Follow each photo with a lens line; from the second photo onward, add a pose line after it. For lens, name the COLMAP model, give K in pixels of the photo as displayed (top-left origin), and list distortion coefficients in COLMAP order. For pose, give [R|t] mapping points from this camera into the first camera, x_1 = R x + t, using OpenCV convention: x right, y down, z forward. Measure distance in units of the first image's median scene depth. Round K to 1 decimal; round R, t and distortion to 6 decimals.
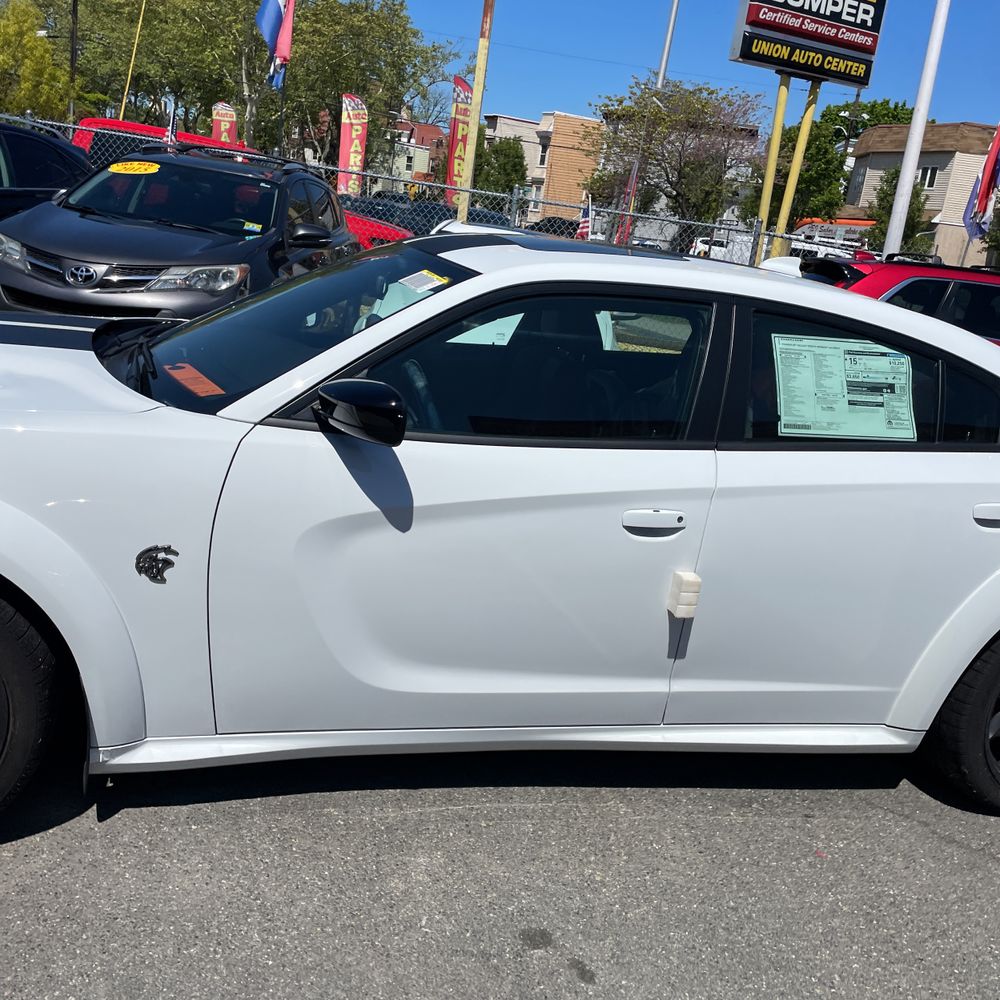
lens RADIAL K [[1002.2, 0, 491.9], [0, 1002.2, 483.3], [0, 0, 1]] dist [0.093531, -0.125039]
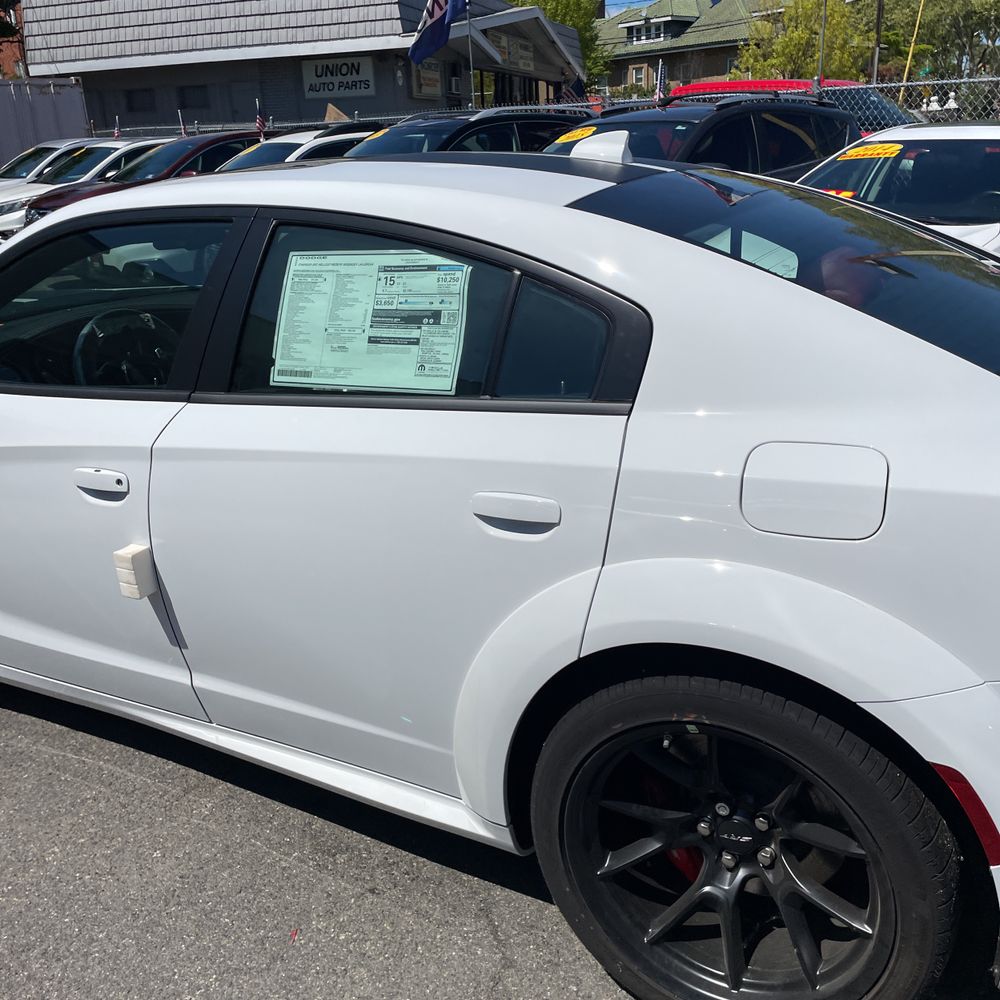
lens RADIAL K [[1002.2, 0, 491.9], [0, 1002.2, 483.3], [0, 0, 1]] dist [0.093531, -0.125039]
pose [[0.722242, 0.064424, -0.688633, 0.733595], [-0.038929, 0.997861, 0.052525, -0.015071], [0.690544, -0.011128, 0.723205, 0.434455]]
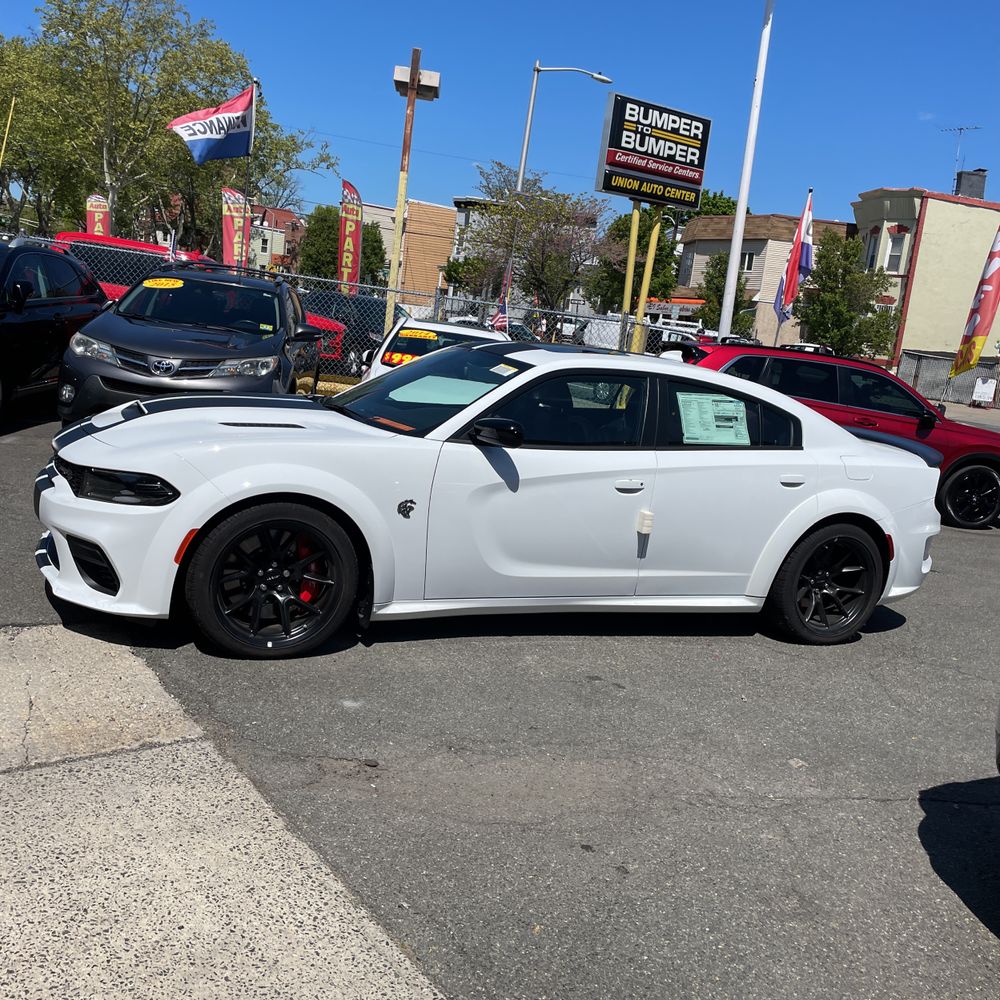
lens RADIAL K [[989.0, 0, 508.4], [0, 989.0, 477.4], [0, 0, 1]] dist [0.108856, -0.131015]
pose [[0.987129, -0.039595, 0.154944, -0.277079], [0.051358, 0.996033, -0.072664, 0.110391], [-0.151452, 0.079686, 0.985247, -0.660664]]
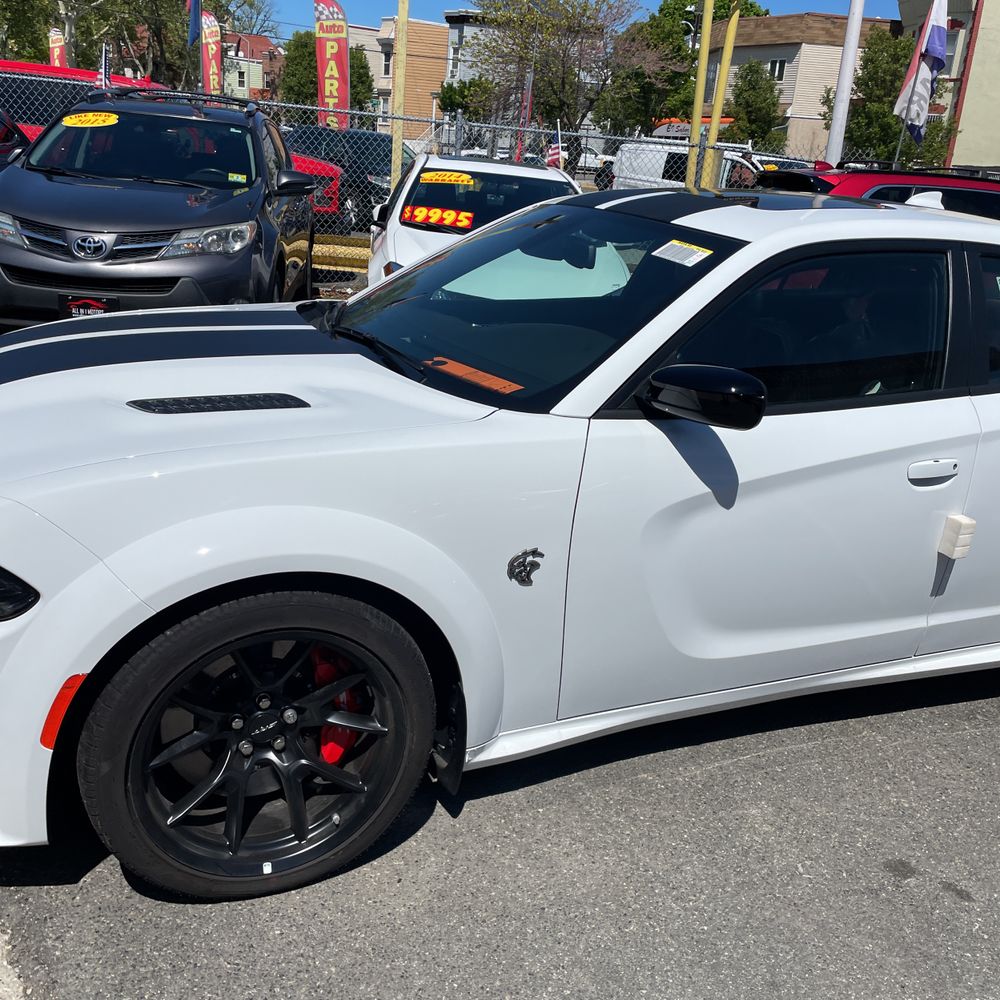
lens RADIAL K [[1002.3, 0, 500.0], [0, 1002.3, 500.0], [0, 0, 1]] dist [0.090348, -0.116491]
pose [[0.986506, -0.104065, 0.126398, -0.301501], [0.091758, 0.990790, 0.099580, -0.056693], [-0.135597, -0.086638, 0.986969, 0.012020]]
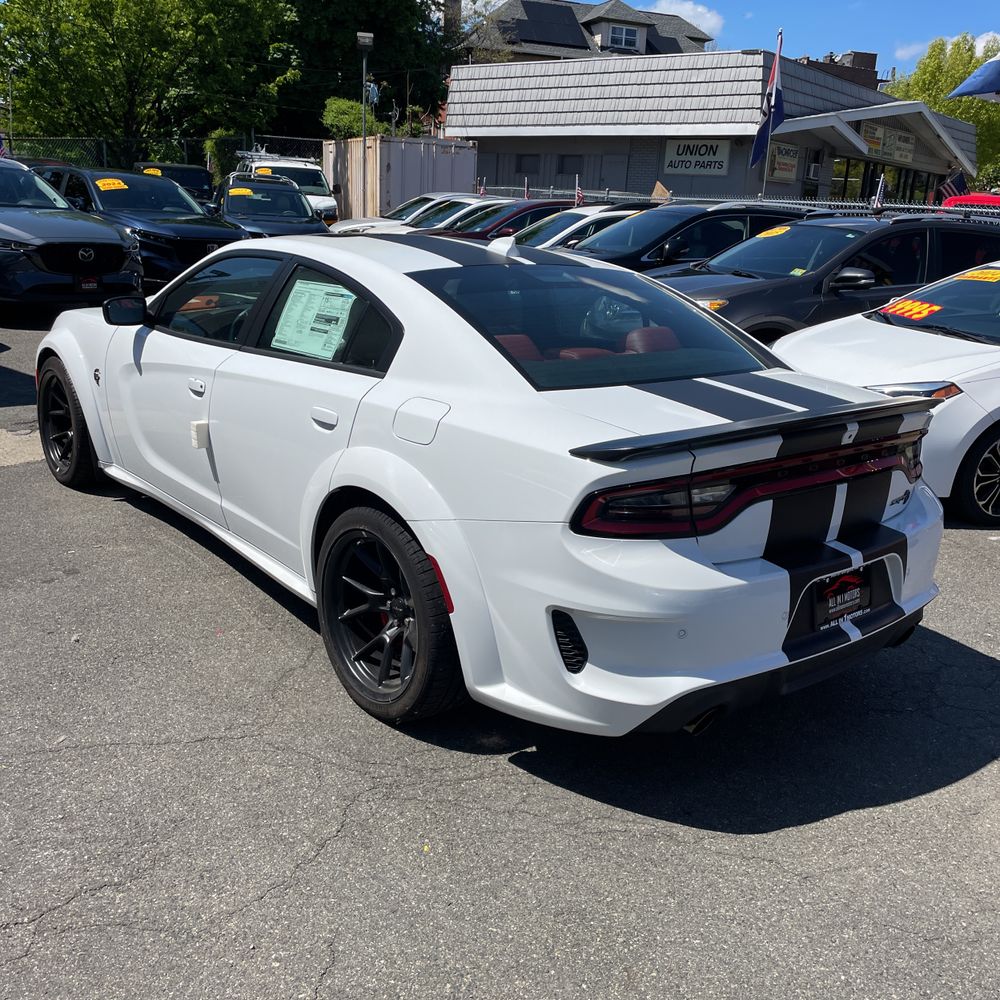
lens RADIAL K [[1002.2, 0, 491.9], [0, 1002.2, 483.3], [0, 0, 1]] dist [0.093531, -0.125039]
pose [[0.423903, 0.138901, -0.894993, 1.366934], [-0.228734, 0.972556, 0.042601, 0.007865], [0.876349, 0.186657, 0.444041, 0.520051]]
